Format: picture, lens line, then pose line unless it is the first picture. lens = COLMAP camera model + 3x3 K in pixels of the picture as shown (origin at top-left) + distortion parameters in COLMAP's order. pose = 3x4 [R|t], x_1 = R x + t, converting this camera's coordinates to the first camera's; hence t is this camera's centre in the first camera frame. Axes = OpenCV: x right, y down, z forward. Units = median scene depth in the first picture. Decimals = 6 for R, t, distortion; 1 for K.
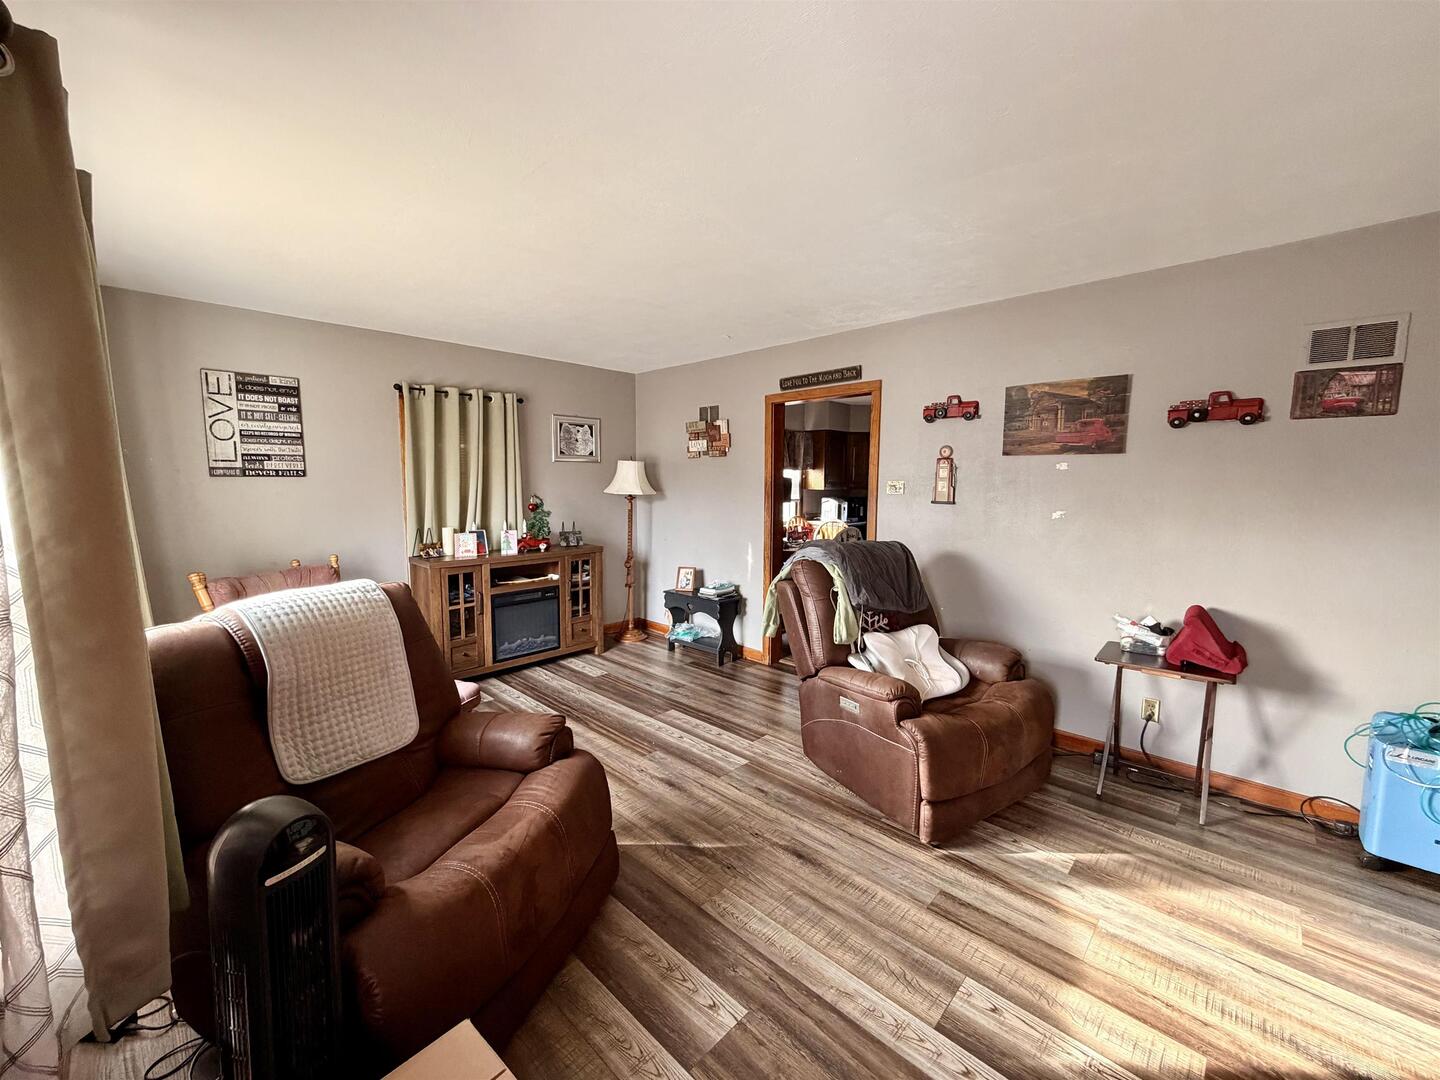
lens RADIAL K [[575.0, 0, 712.4], [0, 575.0, 537.2], [0, 0, 1]] dist [-0.001003, 0.000723]
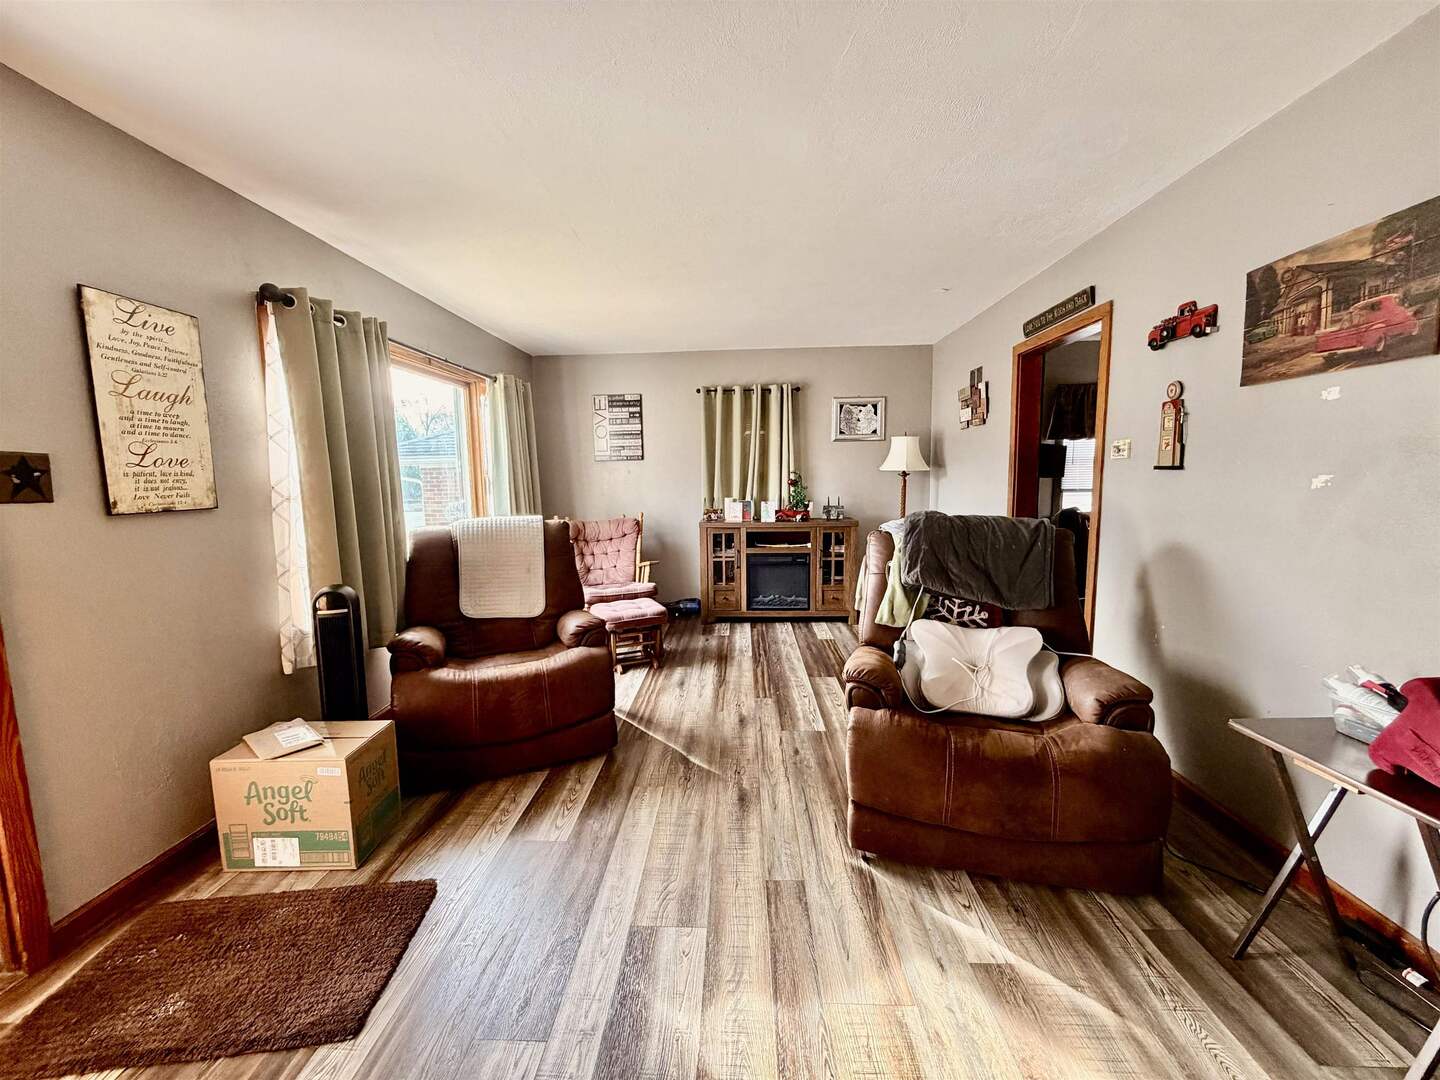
lens RADIAL K [[575.0, 0, 714.9], [0, 575.0, 538.2], [0, 0, 1]] dist [-0.001003, 0.000723]
pose [[0.661242, 0.069384, -0.746957, 0.558240], [-0.055917, 0.997502, 0.043157, 0.022076], [0.748086, 0.013230, 0.663470, 0.164261]]
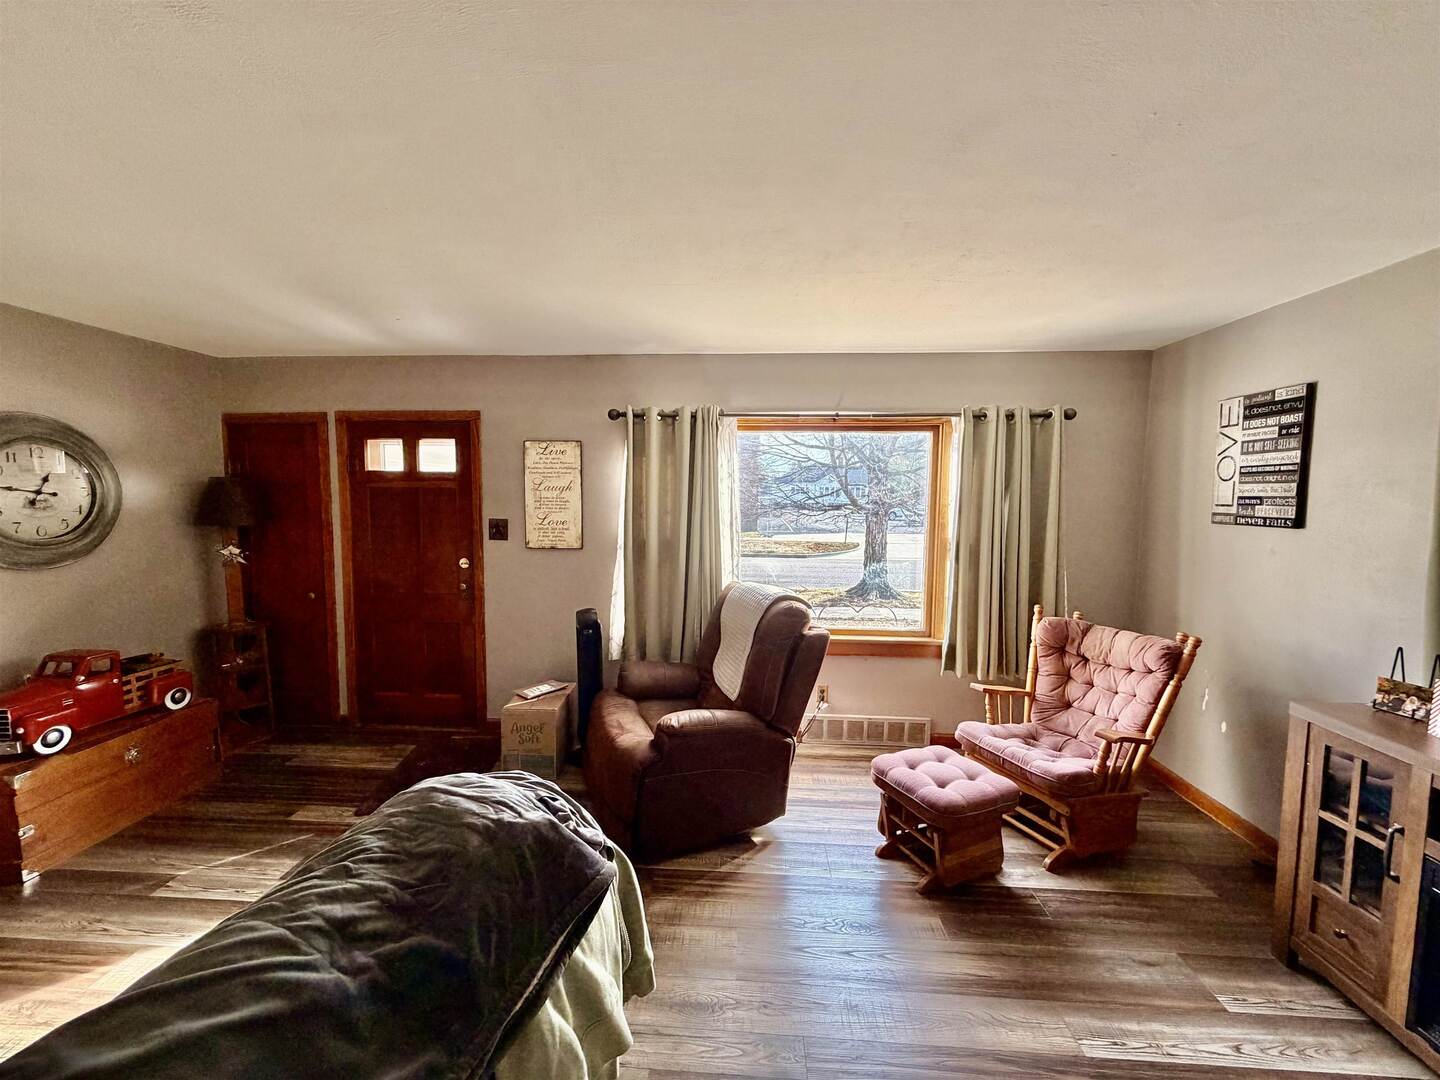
lens RADIAL K [[575.0, 0, 710.4], [0, 575.0, 536.5], [0, 0, 1]] dist [-0.001003, 0.000723]
pose [[-0.763443, 0.038694, -0.644715, 0.250978], [-0.075666, 0.985972, 0.148775, -0.150182], [0.641428, 0.162364, -0.749805, 1.109187]]
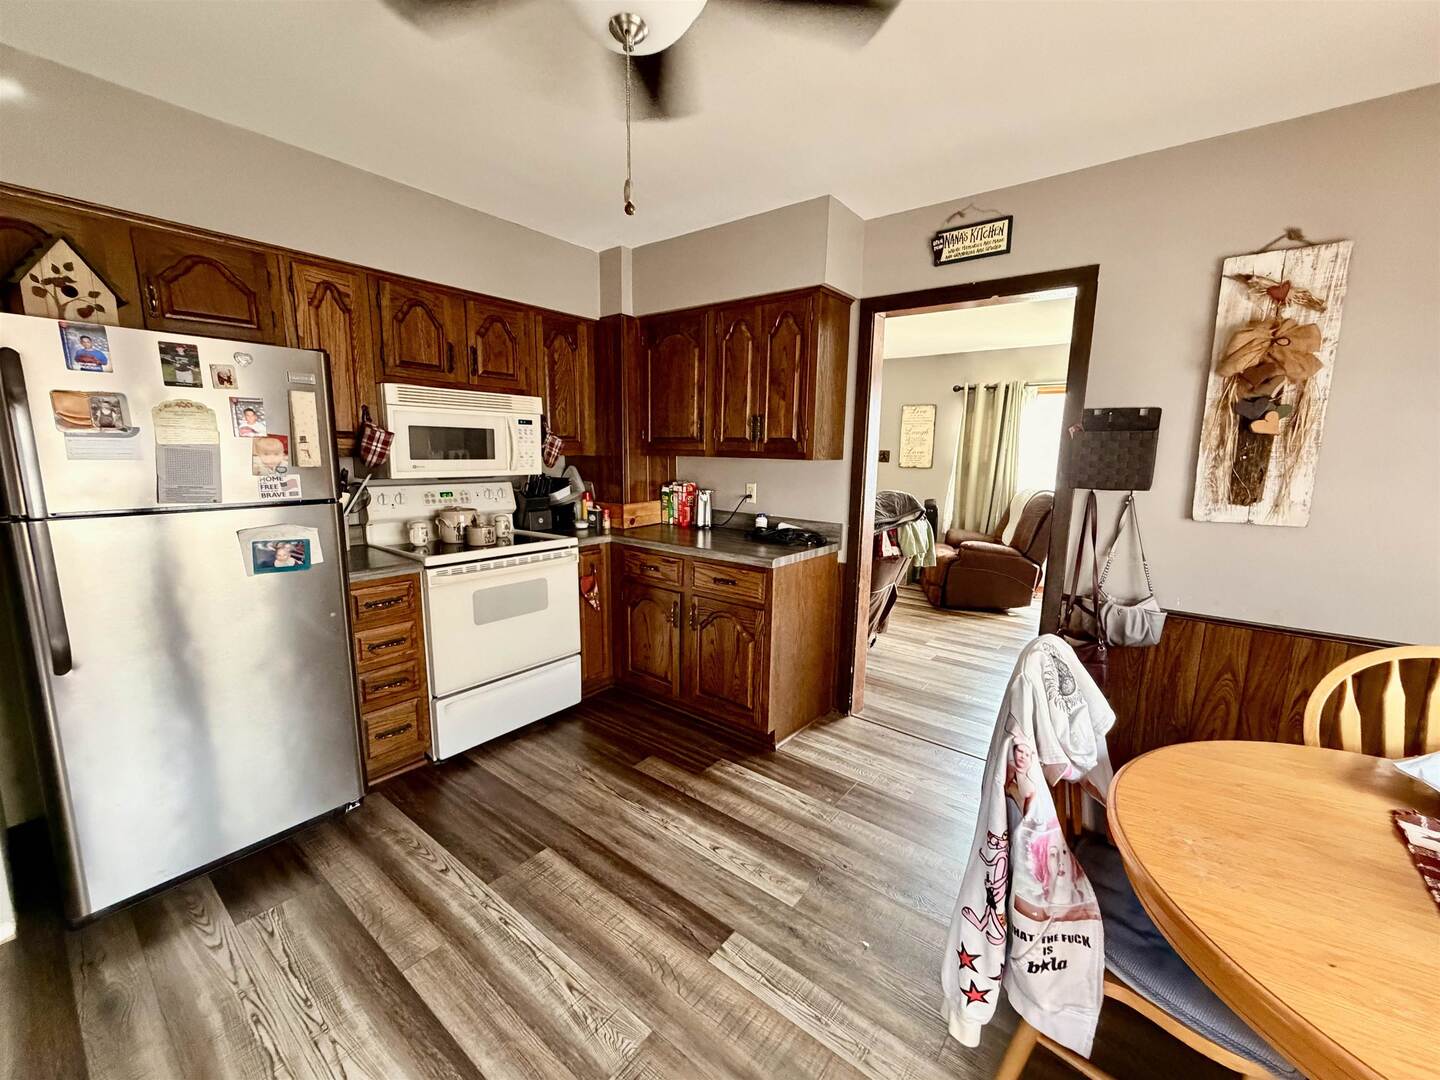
lens RADIAL K [[575.0, 0, 710.8], [0, 575.0, 541.0], [0, 0, 1]] dist [-0.001003, 0.000723]
pose [[-0.995270, -0.003444, -0.097085, 0.623576], [-0.028116, 0.966813, 0.253934, -0.172382], [0.092989, 0.255463, -0.962337, 1.916962]]
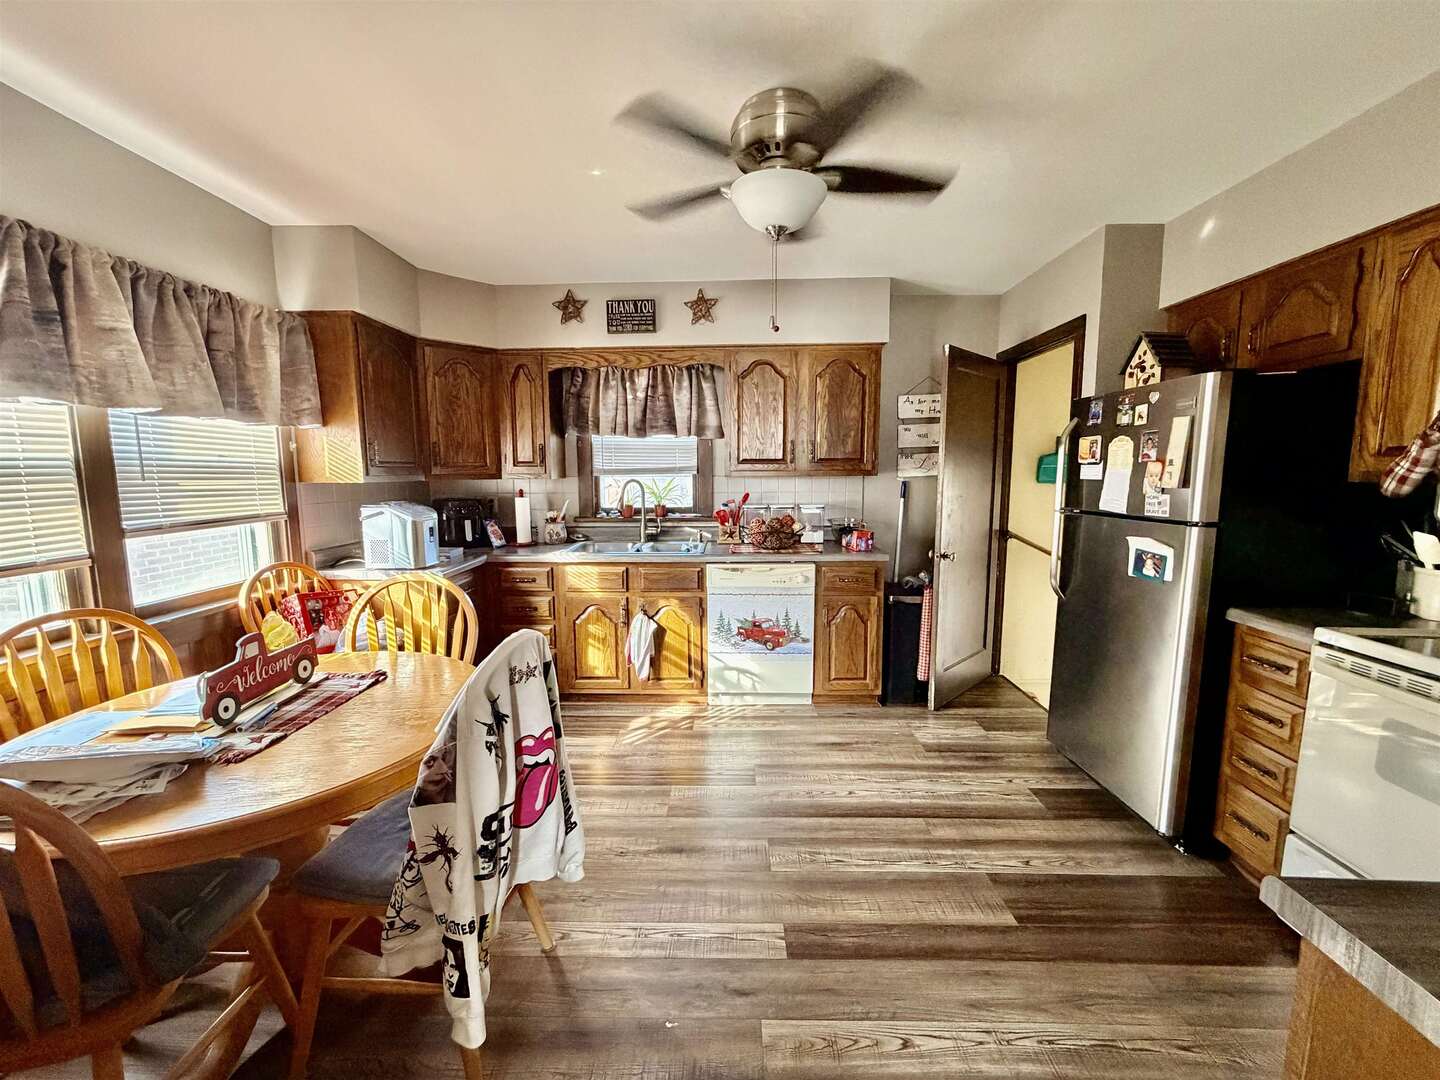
lens RADIAL K [[575.0, 0, 715.6], [0, 575.0, 547.1], [0, 0, 1]] dist [-0.001003, 0.000723]
pose [[0.731685, -0.095924, 0.674860, 0.227088], [0.073218, 0.995381, 0.062100, -0.101967], [-0.677699, 0.003974, 0.735328, 1.229990]]
